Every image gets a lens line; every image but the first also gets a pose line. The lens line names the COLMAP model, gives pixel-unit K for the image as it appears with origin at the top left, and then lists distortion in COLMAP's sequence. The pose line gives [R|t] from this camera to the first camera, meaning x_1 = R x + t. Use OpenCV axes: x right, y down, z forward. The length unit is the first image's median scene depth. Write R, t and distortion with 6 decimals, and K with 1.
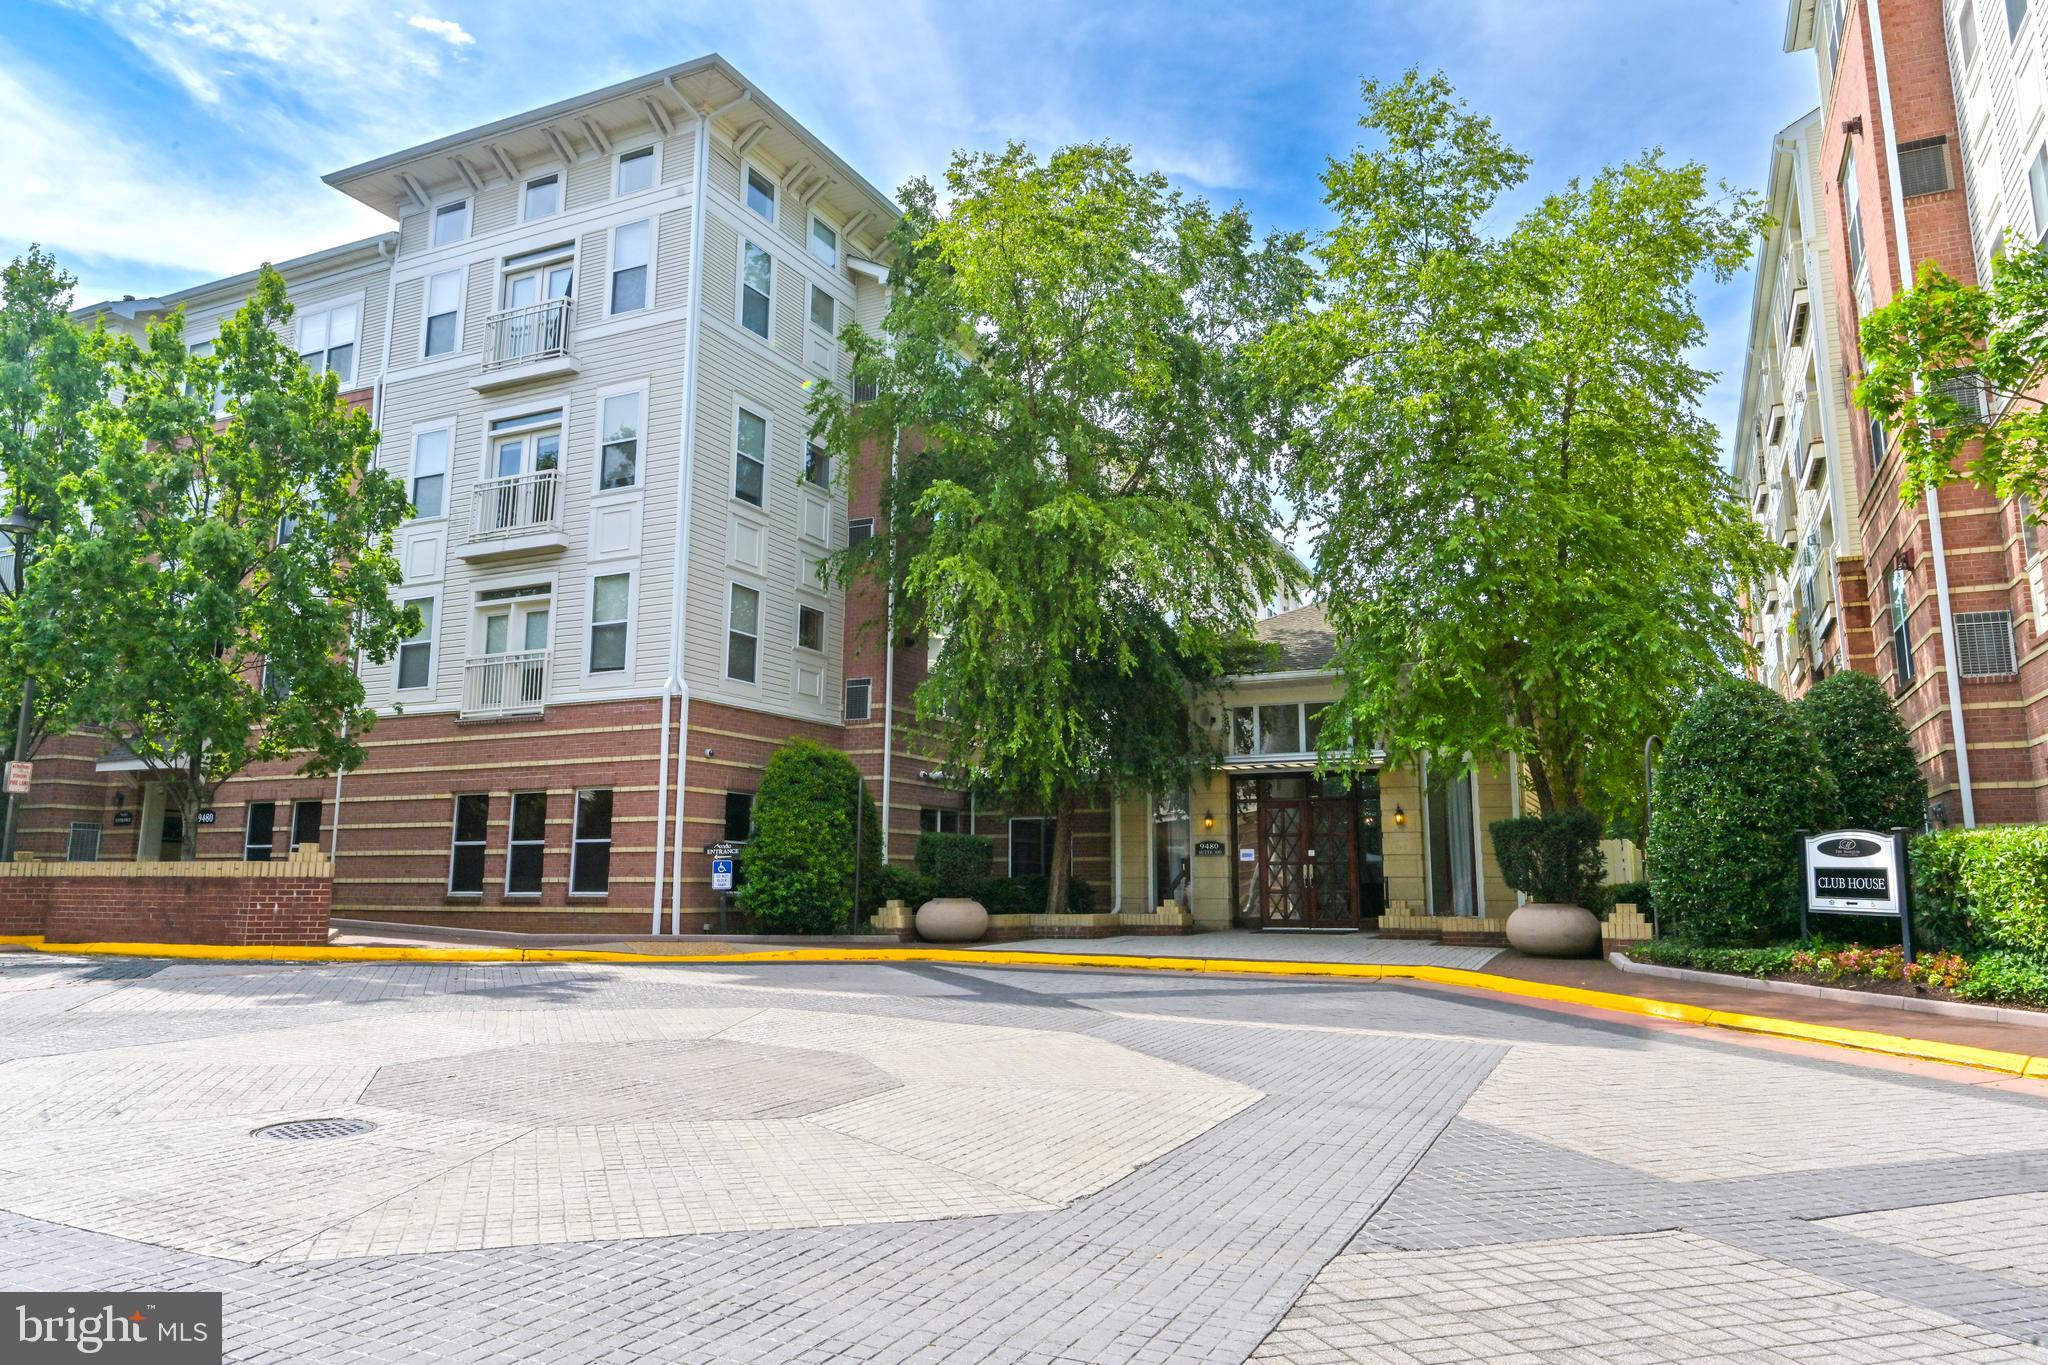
lens RADIAL K [[1343.6, 0, 1024.0], [0, 1343.6, 682.5], [0, 0, 1]] dist [0.001204, 0.000892]
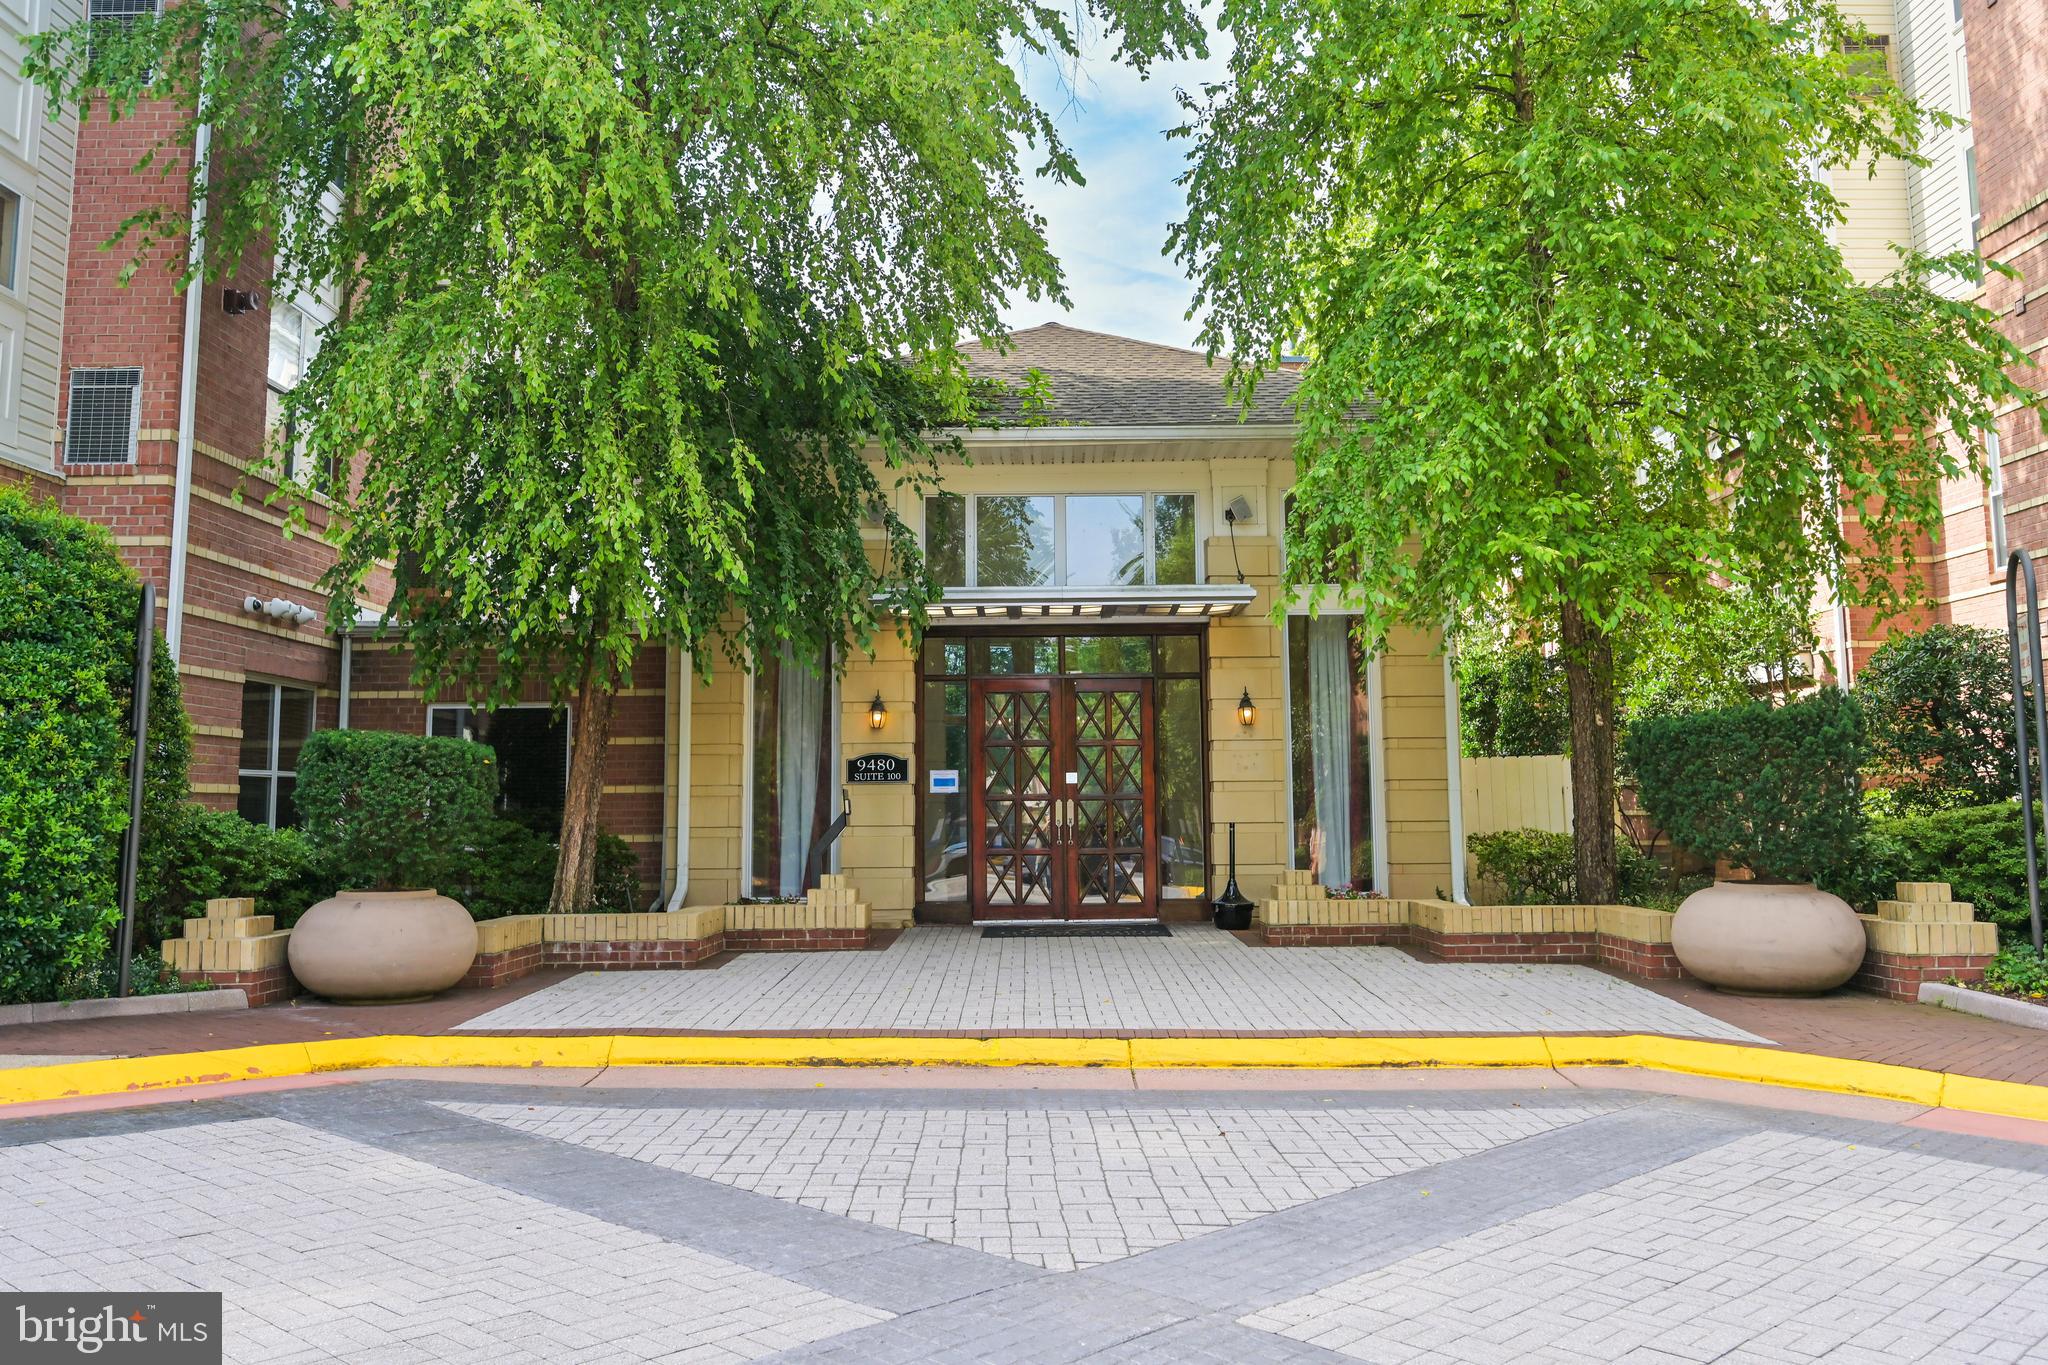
lens RADIAL K [[1697.7, 0, 1019.8], [0, 1697.7, 607.7], [0, 0, 1]] dist [0.000001, 0.007906]
pose [[0.899413, 0.042719, 0.435006, -0.104144], [-0.056136, 0.998260, 0.018034, 0.051558], [-0.433479, -0.040639, 0.900247, 0.431495]]
